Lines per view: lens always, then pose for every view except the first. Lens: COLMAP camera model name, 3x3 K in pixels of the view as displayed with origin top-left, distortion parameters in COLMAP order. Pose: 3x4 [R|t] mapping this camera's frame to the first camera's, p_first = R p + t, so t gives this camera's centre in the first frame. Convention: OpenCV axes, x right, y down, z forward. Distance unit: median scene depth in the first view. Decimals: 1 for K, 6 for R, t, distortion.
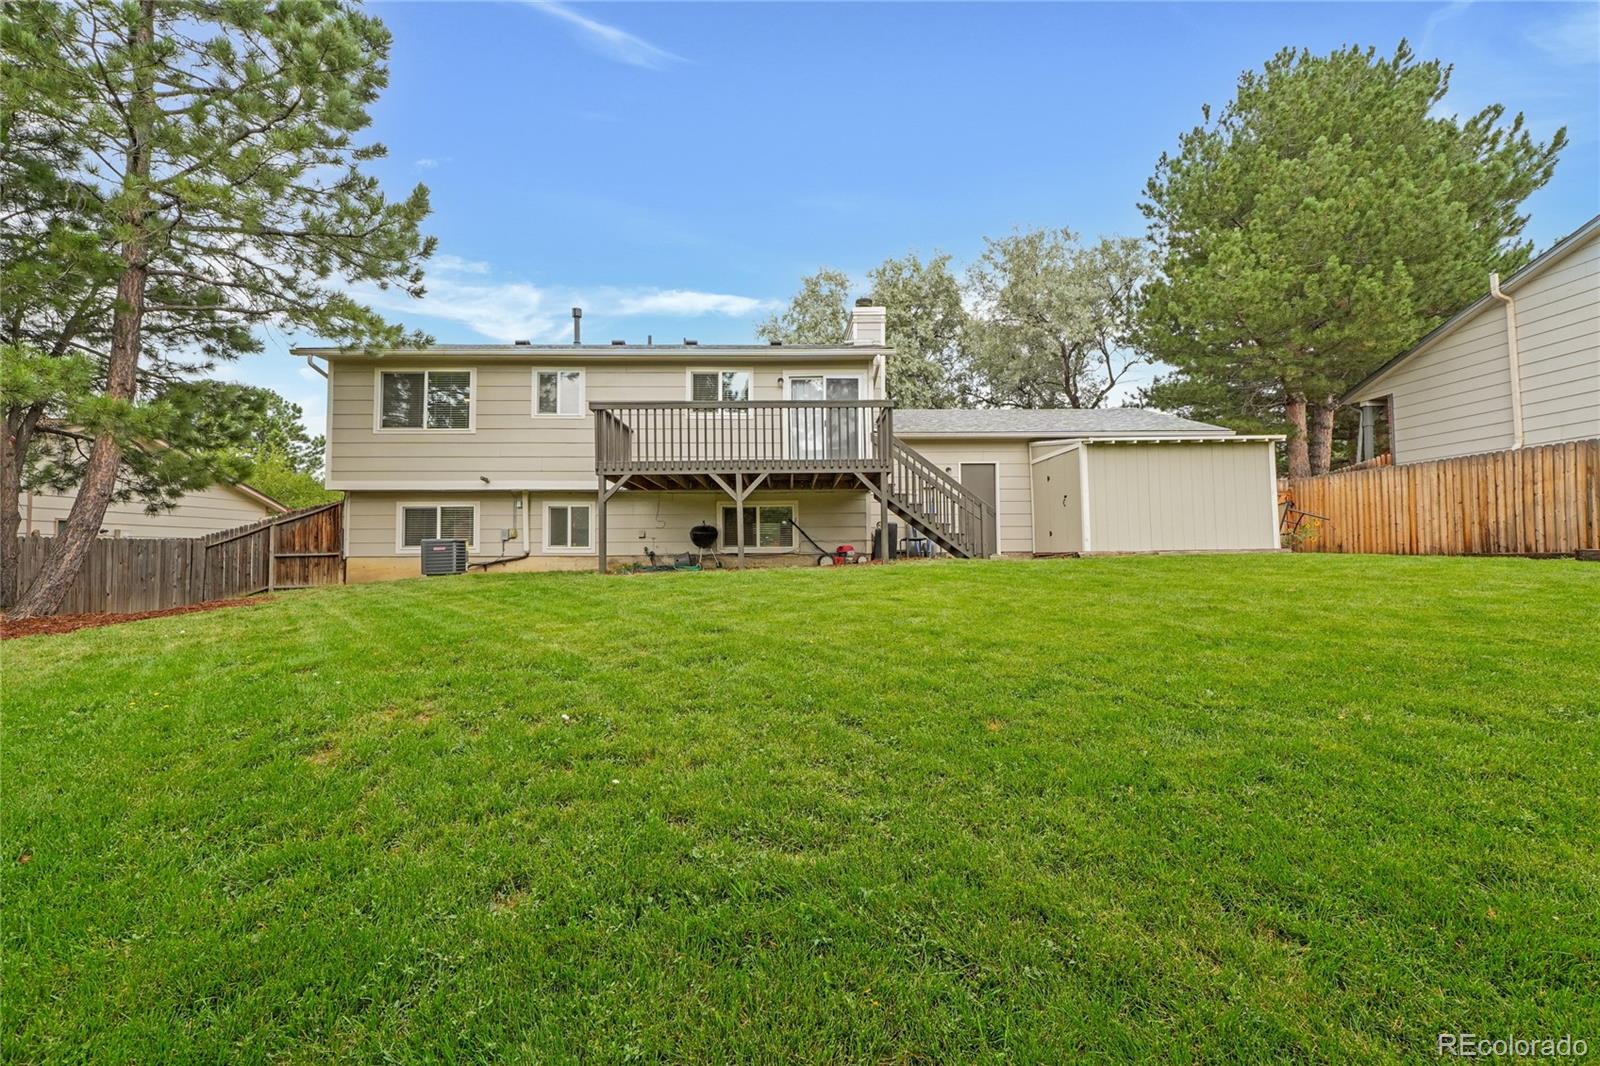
lens RADIAL K [[710.5, 0, 795.9], [0, 710.5, 534.1], [0, 0, 1]] dist [0.000706, 0.000045]
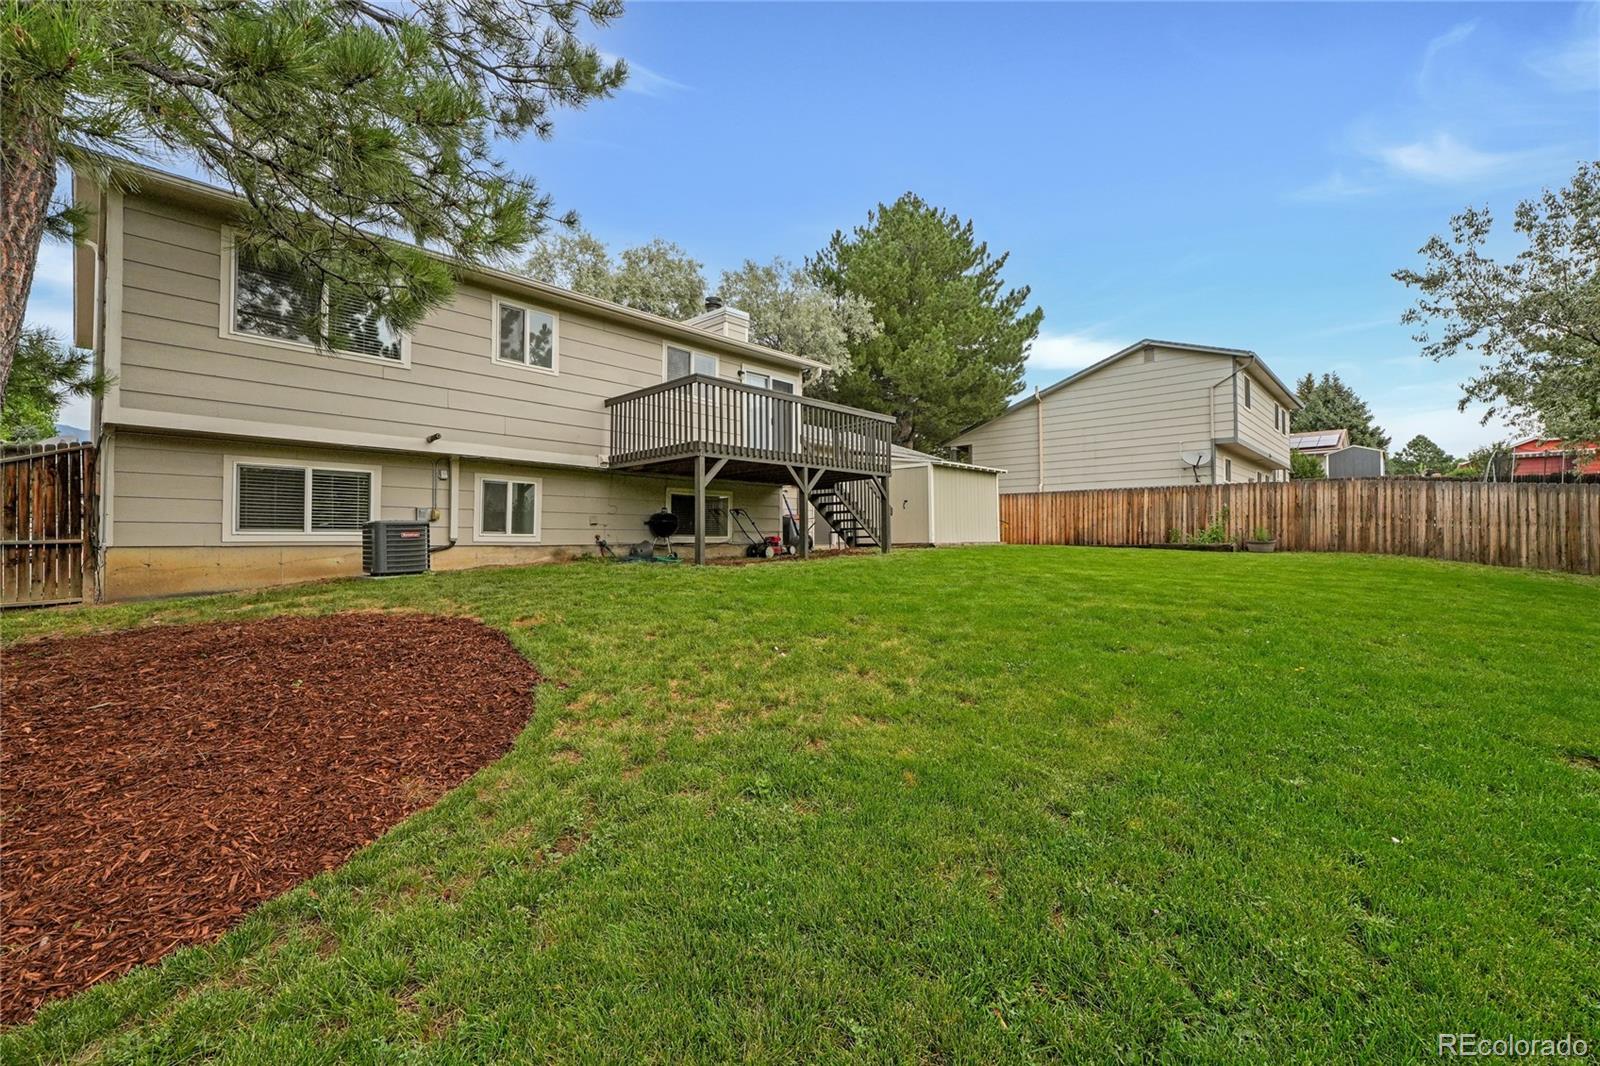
lens RADIAL K [[710.5, 0, 799.4], [0, 710.5, 534.3], [0, 0, 1]] dist [0.000706, 0.000045]
pose [[0.673576, 0.013422, 0.738996, -0.683595], [-0.024553, 0.999690, 0.004223, 0.007294], [-0.738710, -0.020989, 0.673697, 0.240375]]
